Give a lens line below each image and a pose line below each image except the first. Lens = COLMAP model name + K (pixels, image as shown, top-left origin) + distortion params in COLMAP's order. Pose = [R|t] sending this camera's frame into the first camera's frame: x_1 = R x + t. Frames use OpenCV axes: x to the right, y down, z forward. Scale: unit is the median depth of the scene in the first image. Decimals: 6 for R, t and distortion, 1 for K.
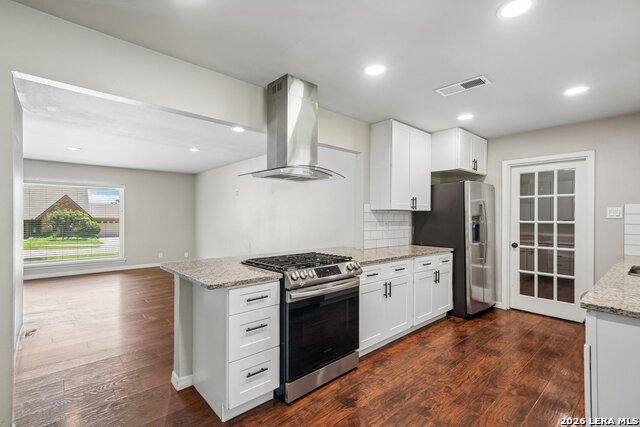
lens RADIAL K [[296.4, 0, 321.4], [0, 296.4, 218.0], [0, 0, 1]] dist [0.014380, 0.000702]
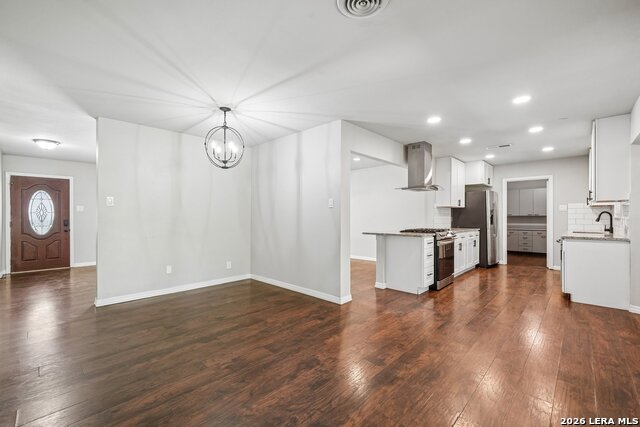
lens RADIAL K [[274.6, 0, 322.1], [0, 274.6, 217.3], [0, 0, 1]] dist [-0.000986, 0.000165]
pose [[0.996514, -0.004747, 0.083292, -0.617652], [0.004872, 0.999987, -0.001295, 0.032445], [-0.083285, 0.001697, 0.996524, -0.541649]]
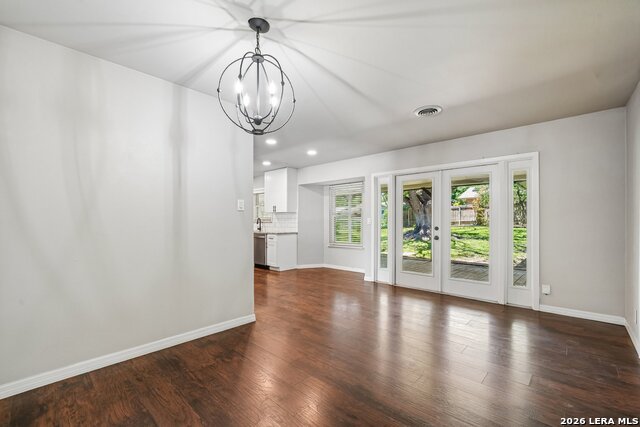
lens RADIAL K [[274.6, 0, 322.1], [0, 274.6, 217.3], [0, 0, 1]] dist [-0.000986, 0.000165]
pose [[-0.095801, 0.008570, 0.995364, -1.313731], [0.005068, 0.999954, -0.008122, 0.025058], [-0.995388, 0.004267, -0.095840, 0.259019]]
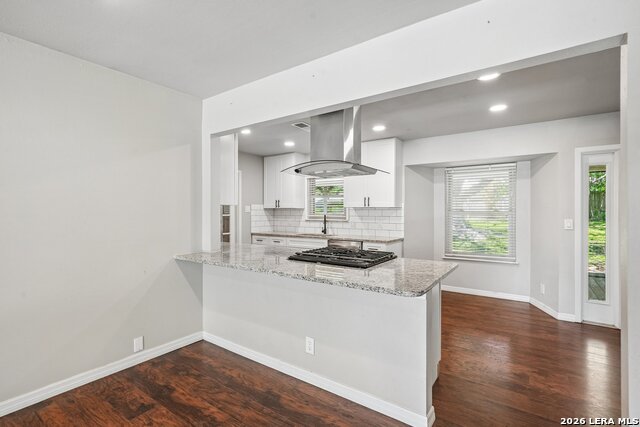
lens RADIAL K [[300.0, 0, 321.9], [0, 300.0, 211.3], [0, 0, 1]] dist [-0.001954, 0.000098]
pose [[-0.223356, -0.006179, 0.974717, -0.699760], [0.001775, 0.999976, 0.006746, -0.014514], [-0.974735, 0.003237, -0.223340, 0.850706]]
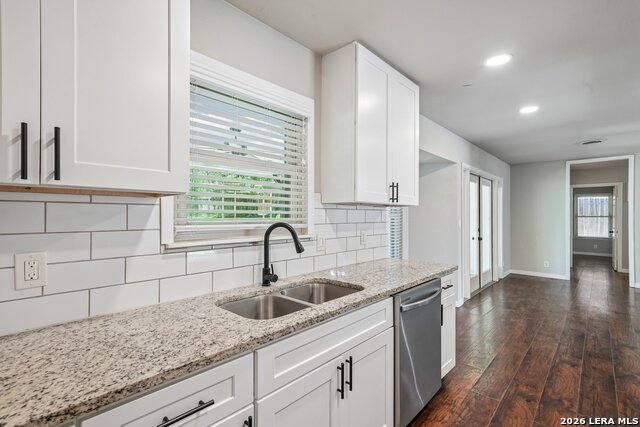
lens RADIAL K [[298.9, 0, 320.0], [0, 298.9, 213.5], [0, 0, 1]] dist [0.011111, 0.000486]
pose [[-0.995758, -0.007821, -0.091683, 0.659736], [-0.007594, 0.999967, -0.002820, -0.000685], [0.091702, -0.002112, -0.995784, 0.958616]]
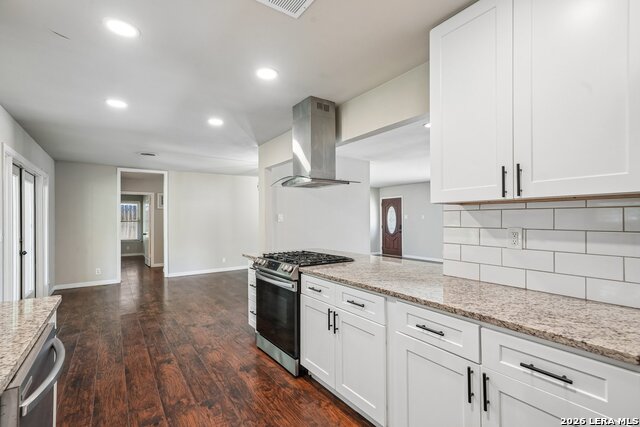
lens RADIAL K [[296.4, 0, 321.4], [0, 296.4, 218.0], [0, 0, 1]] dist [0.014380, 0.000702]
pose [[-0.117359, -0.008418, -0.993054, 0.692432], [0.003105, 0.999956, -0.008844, 0.000005], [0.993085, -0.004121, -0.117328, 0.779399]]
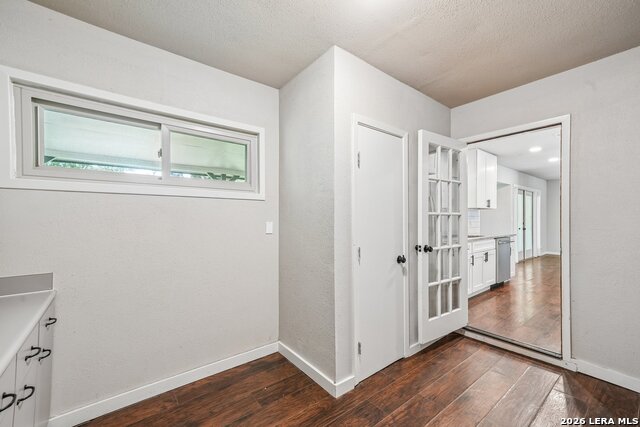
lens RADIAL K [[264.2, 0, 320.8], [0, 264.2, 218.5], [0, 0, 1]] dist [0.001313, 0.000273]
pose [[-0.998019, -0.003515, 0.062820, 1.187651], [-0.003298, 0.999988, 0.003548, 0.025789], [-0.062832, 0.003334, -0.998019, 1.711057]]
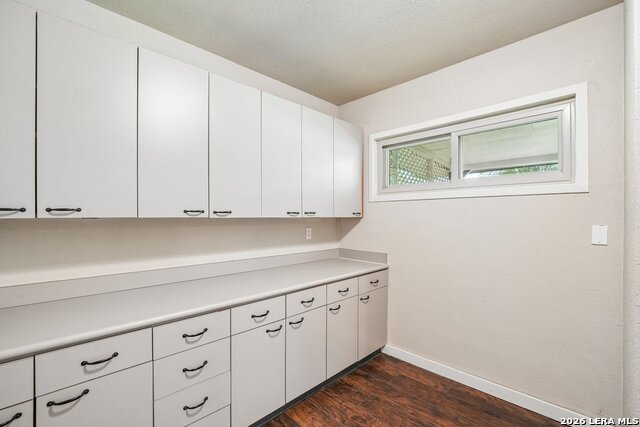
lens RADIAL K [[274.6, 0, 322.1], [0, 274.6, 217.3], [0, 0, 1]] dist [-0.000986, 0.000165]
pose [[-0.058850, -0.001119, 0.998266, 0.965250], [-0.002520, 0.999996, 0.000972, 0.024402], [-0.998264, -0.002459, -0.058853, 1.529229]]
